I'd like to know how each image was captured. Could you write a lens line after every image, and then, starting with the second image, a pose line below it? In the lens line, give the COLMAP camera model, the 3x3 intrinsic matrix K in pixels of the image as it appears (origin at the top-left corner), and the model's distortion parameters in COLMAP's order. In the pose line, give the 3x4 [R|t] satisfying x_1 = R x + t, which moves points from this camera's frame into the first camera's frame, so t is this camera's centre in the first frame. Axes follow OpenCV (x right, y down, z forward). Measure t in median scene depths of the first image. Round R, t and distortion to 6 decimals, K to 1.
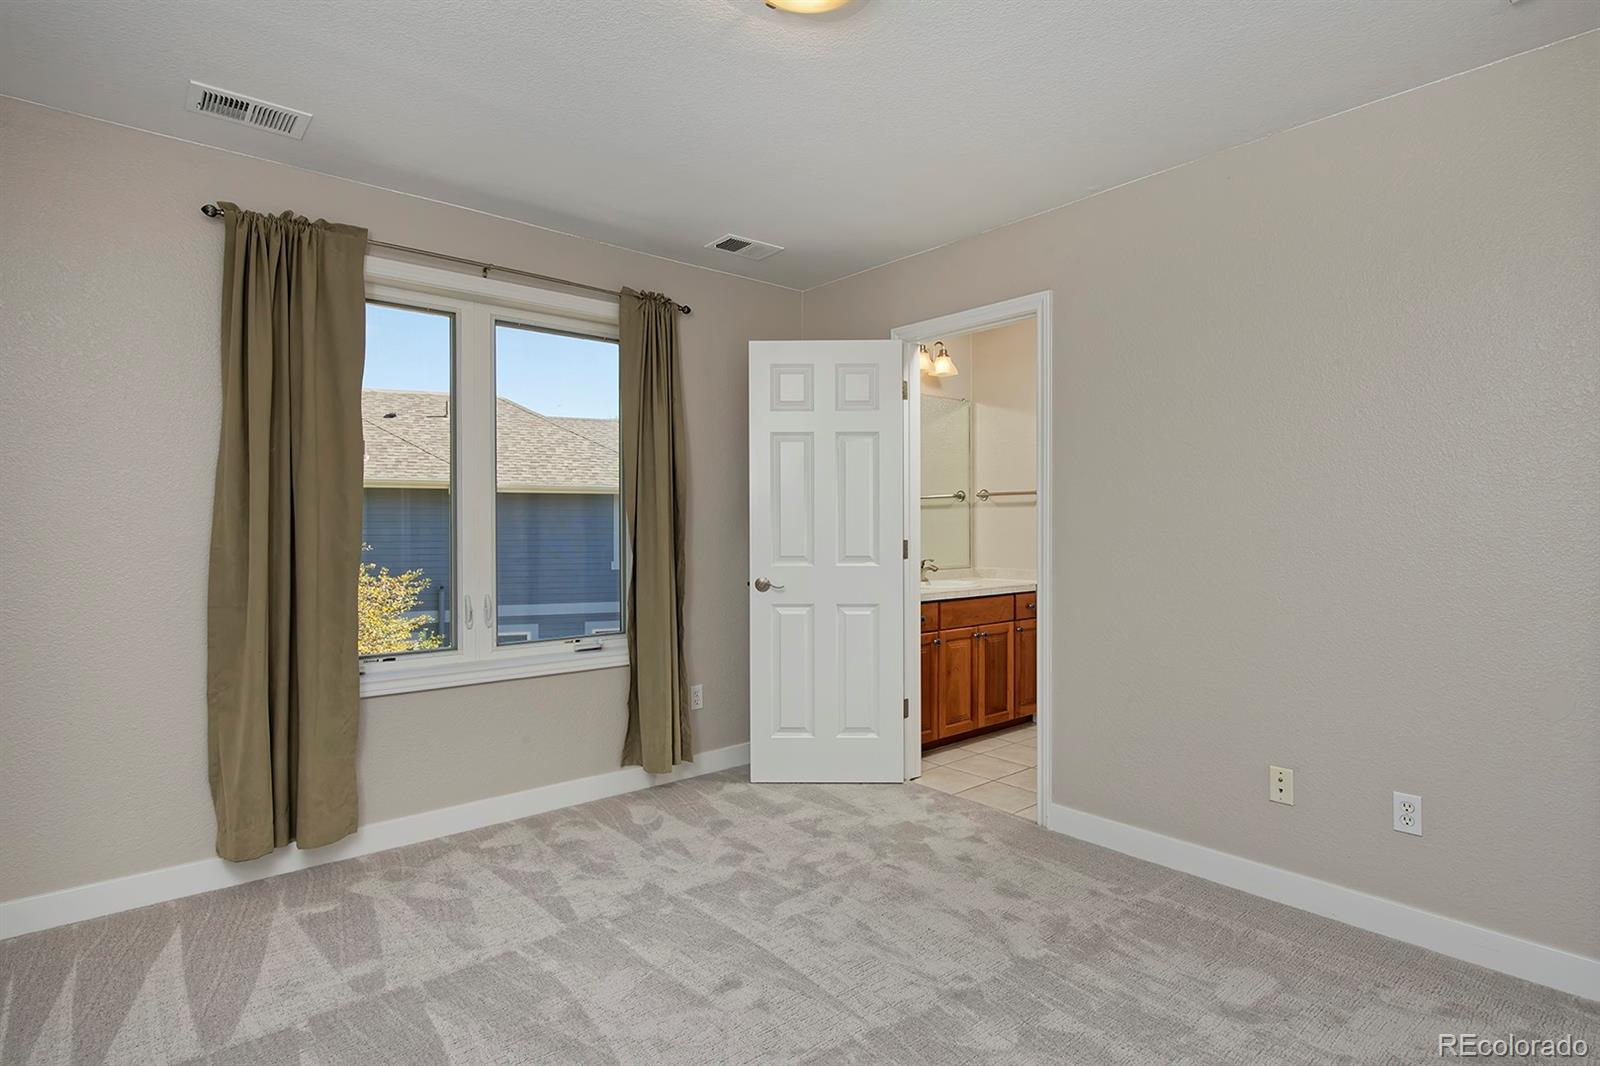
lens RADIAL K [[844.7, 0, 800.0], [0, 844.7, 533.0], [0, 0, 1]] dist [-0.001832, 0.000156]
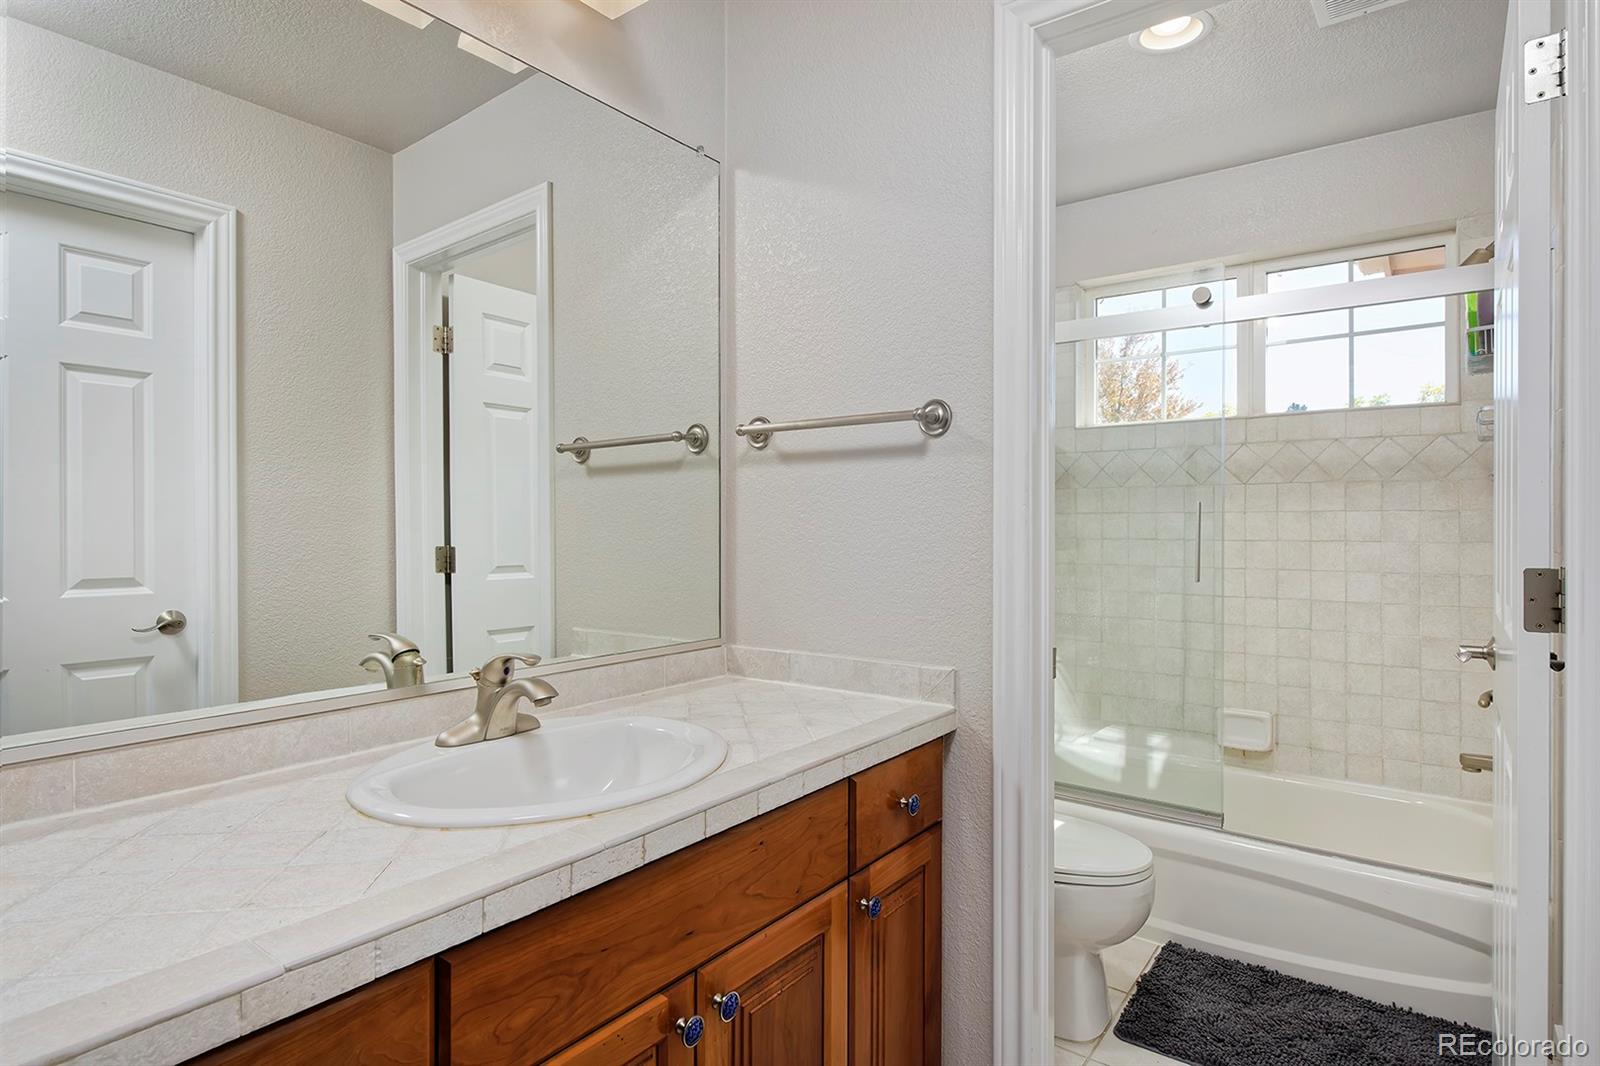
lens RADIAL K [[844.7, 0, 800.0], [0, 844.7, 533.0], [0, 0, 1]] dist [-0.001832, 0.000156]
pose [[0.976369, -0.005771, 0.216034, 0.158211], [0.004099, 0.999958, 0.008188, -0.005132], [-0.216072, -0.007109, 0.976352, 0.648247]]
